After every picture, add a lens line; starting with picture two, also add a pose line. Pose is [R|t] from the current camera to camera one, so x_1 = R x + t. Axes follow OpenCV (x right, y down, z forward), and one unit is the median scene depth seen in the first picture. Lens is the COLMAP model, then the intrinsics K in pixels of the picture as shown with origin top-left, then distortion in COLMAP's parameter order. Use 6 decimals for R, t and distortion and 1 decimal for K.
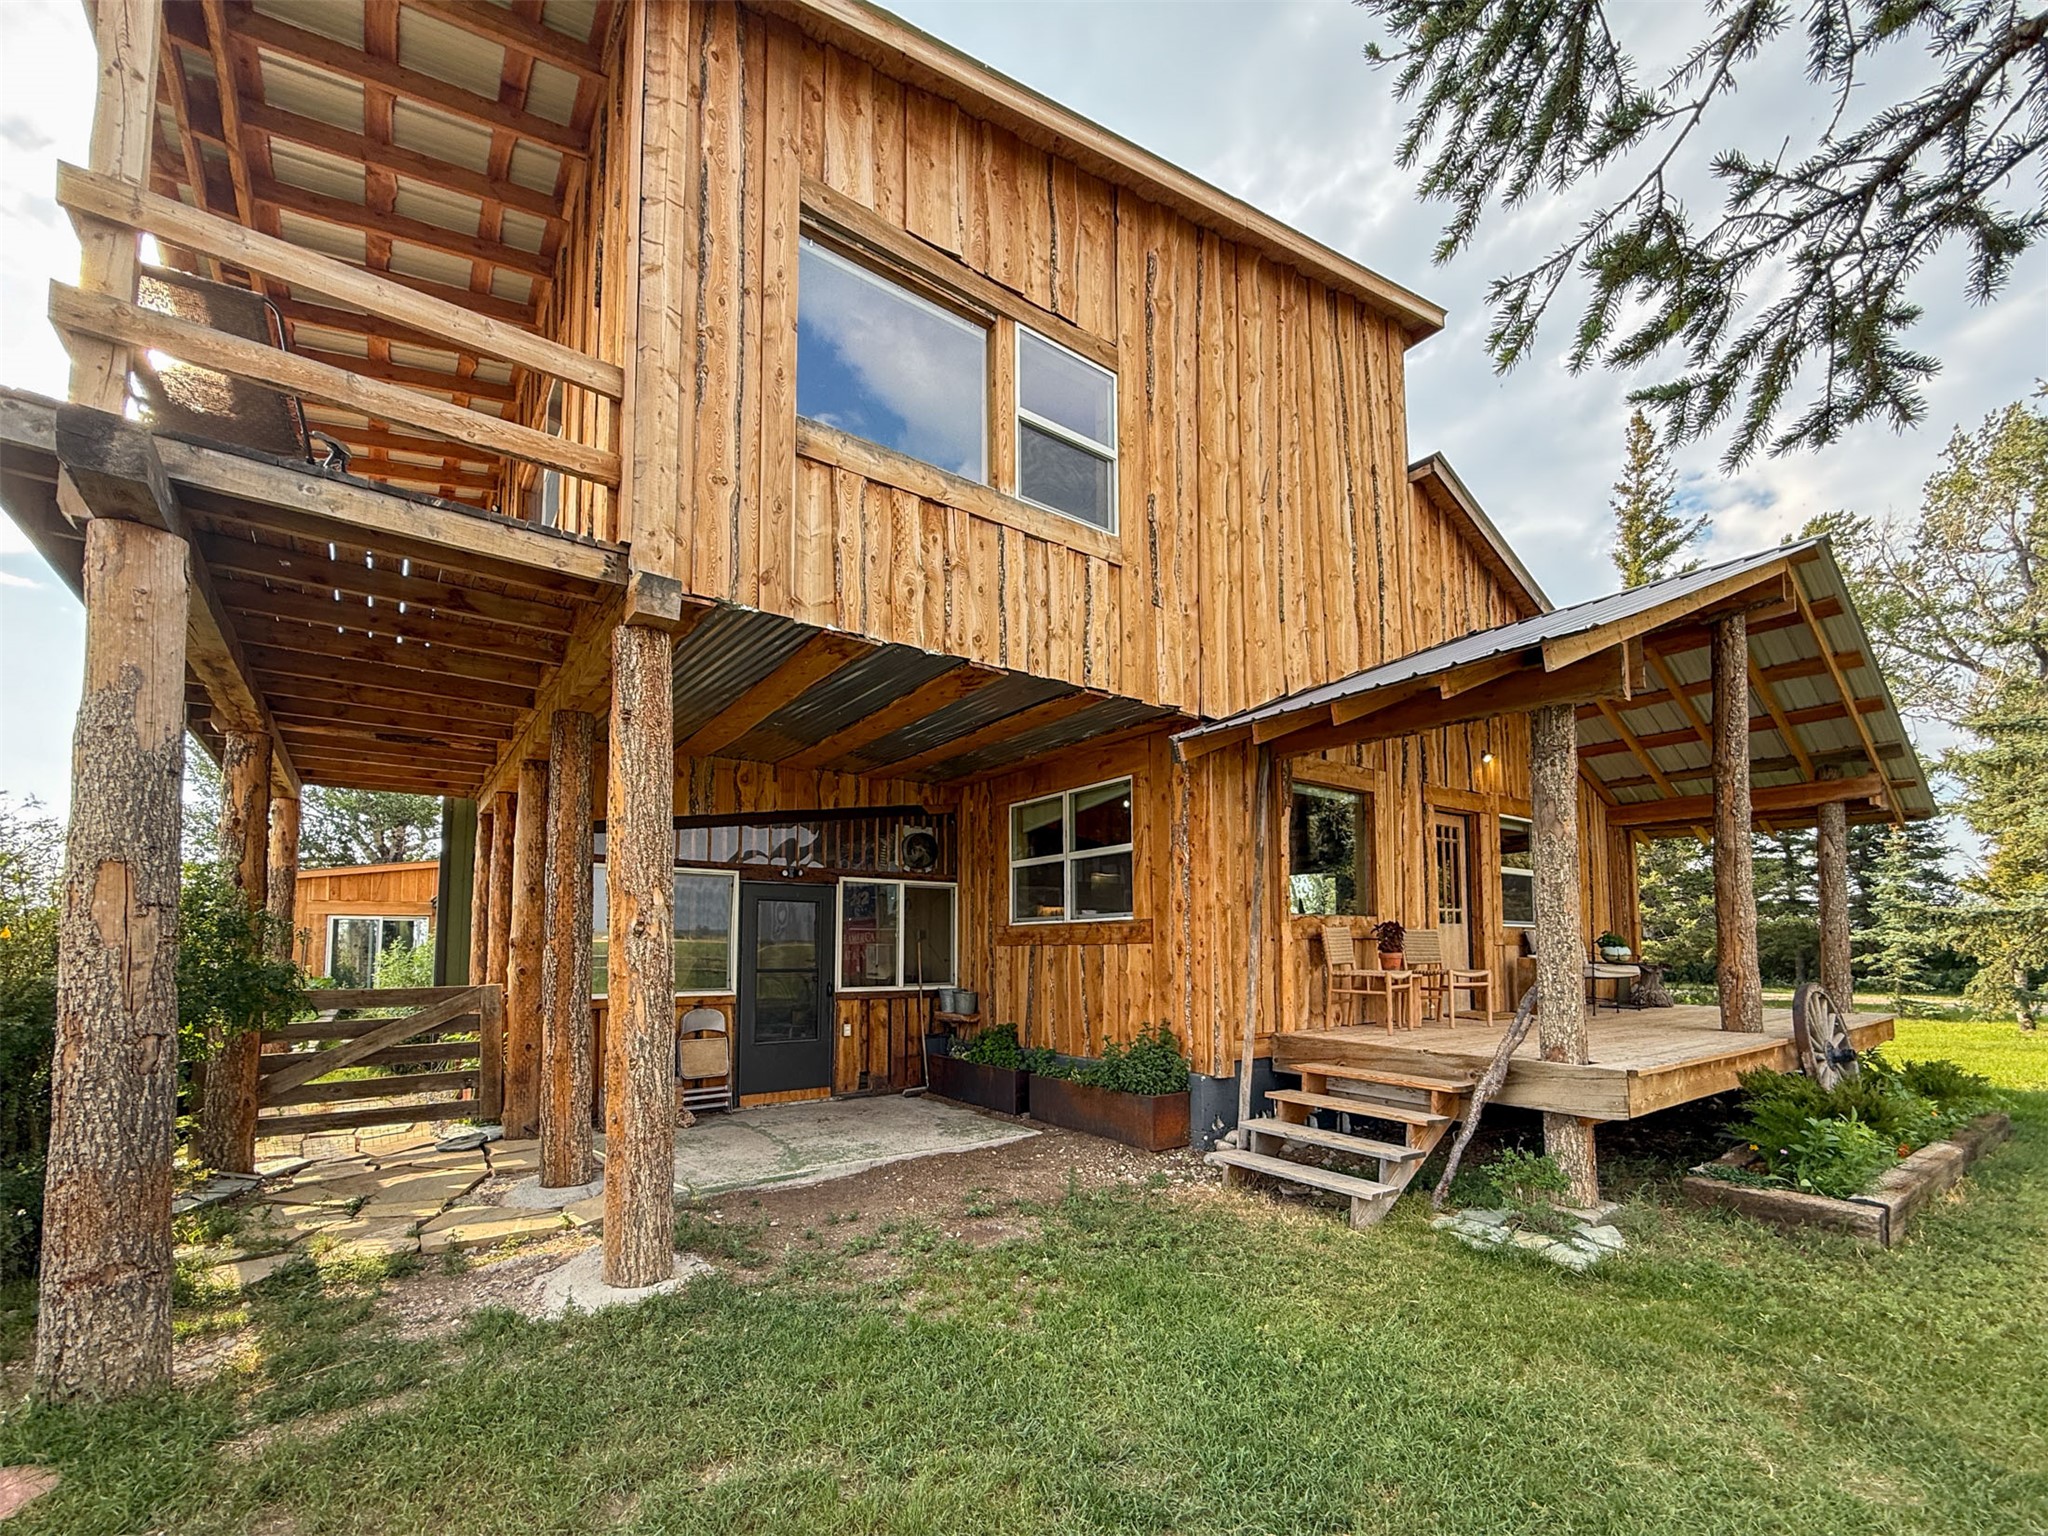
lens RADIAL K [[866.2, 0, 1024.2], [0, 866.2, 881.9], [0, 0, 1]] dist [-0.001814, -0.000183]
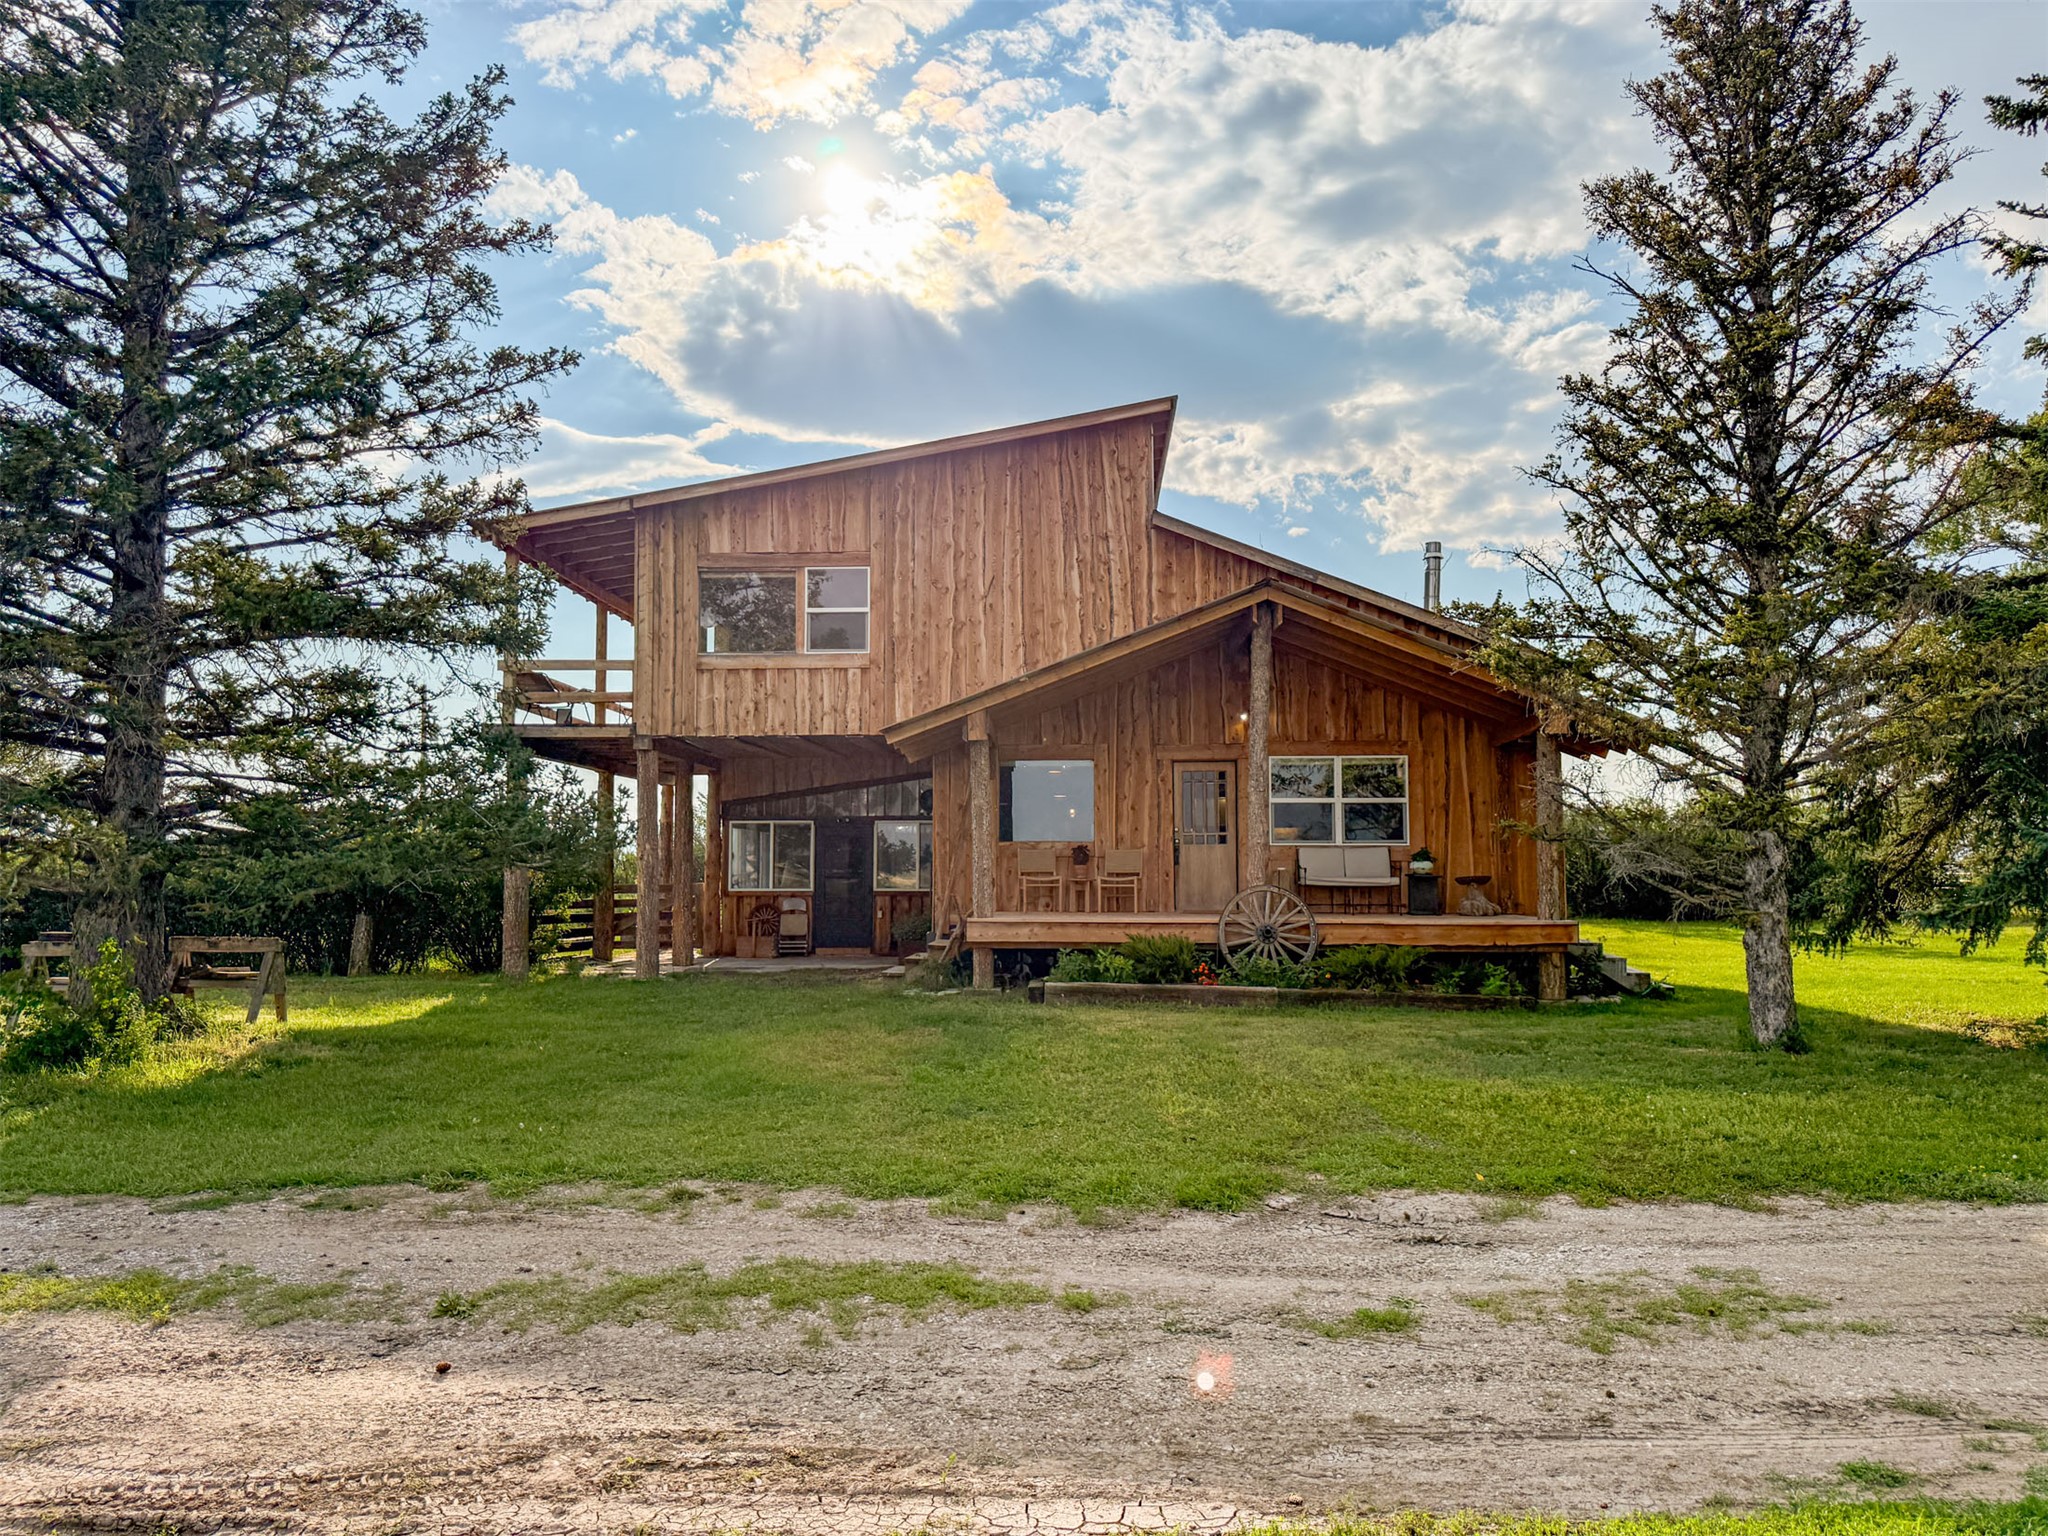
lens RADIAL K [[1452.1, 0, 1030.4], [0, 1452.1, 761.0], [0, 0, 1]] dist [0.127116, -0.200860]
pose [[0.780269, -0.049677, -0.623468, 2.449203], [0.048171, 0.998653, -0.019285, -0.071773], [0.623586, -0.014986, 0.781611, -1.360456]]
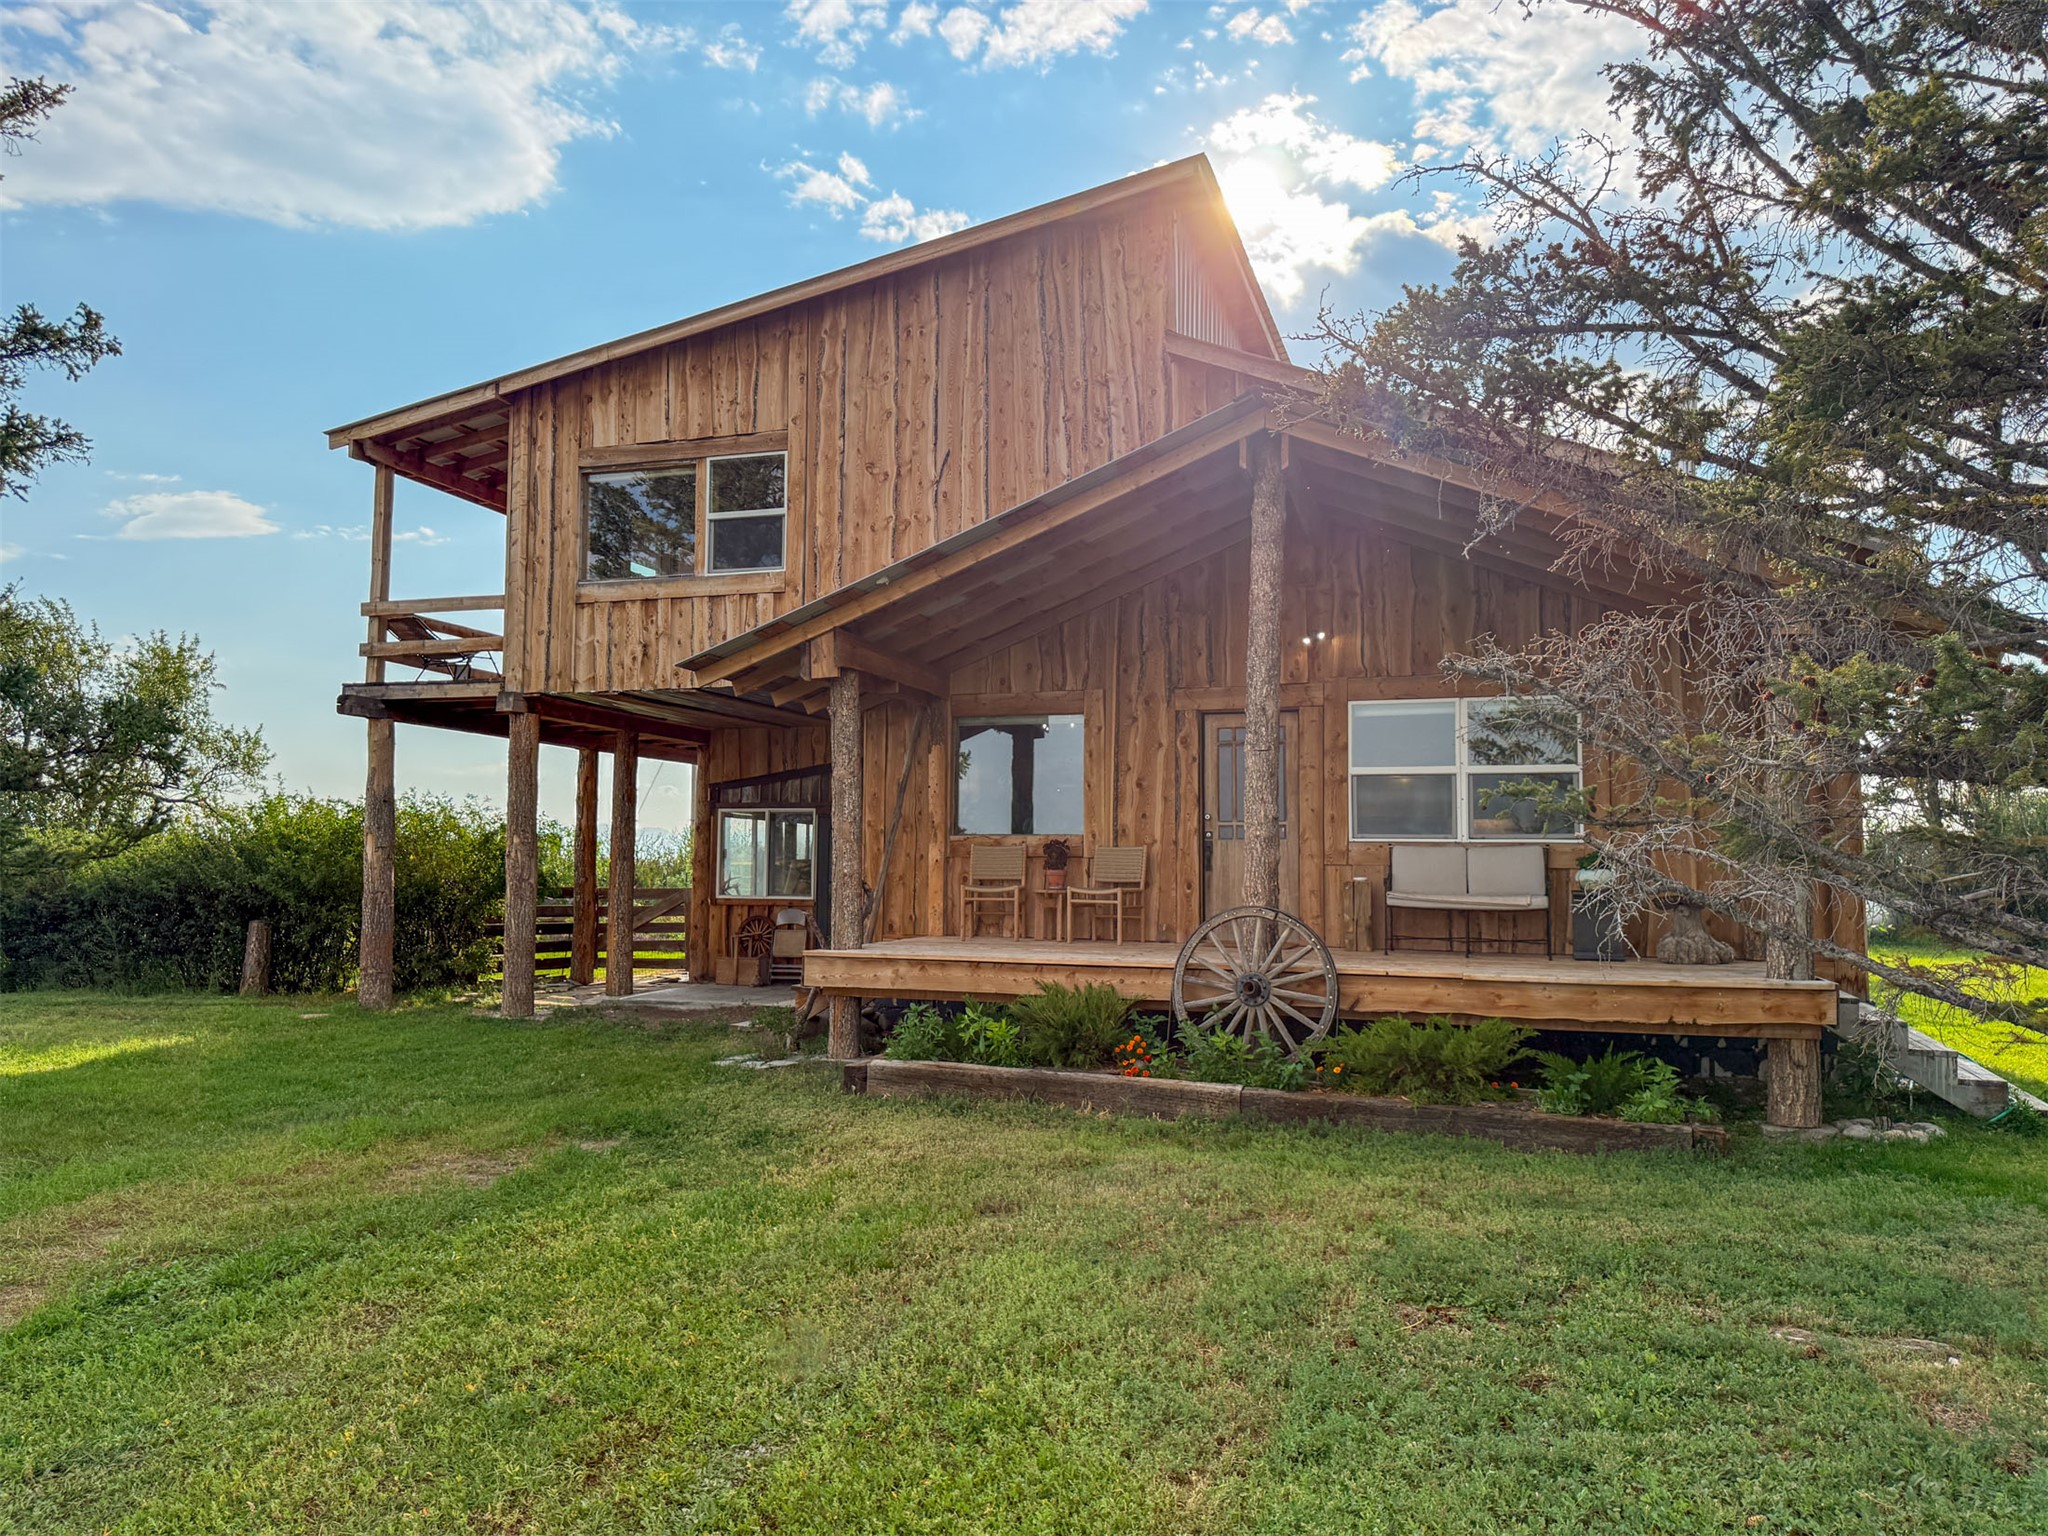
lens RADIAL K [[1452.1, 0, 1030.4], [0, 1452.1, 761.0], [0, 0, 1]] dist [0.127116, -0.200860]
pose [[0.574737, -0.057974, -0.816282, 2.264967], [0.051211, 0.998080, -0.034828, 0.013658], [0.816734, -0.021786, 0.576602, -0.048556]]
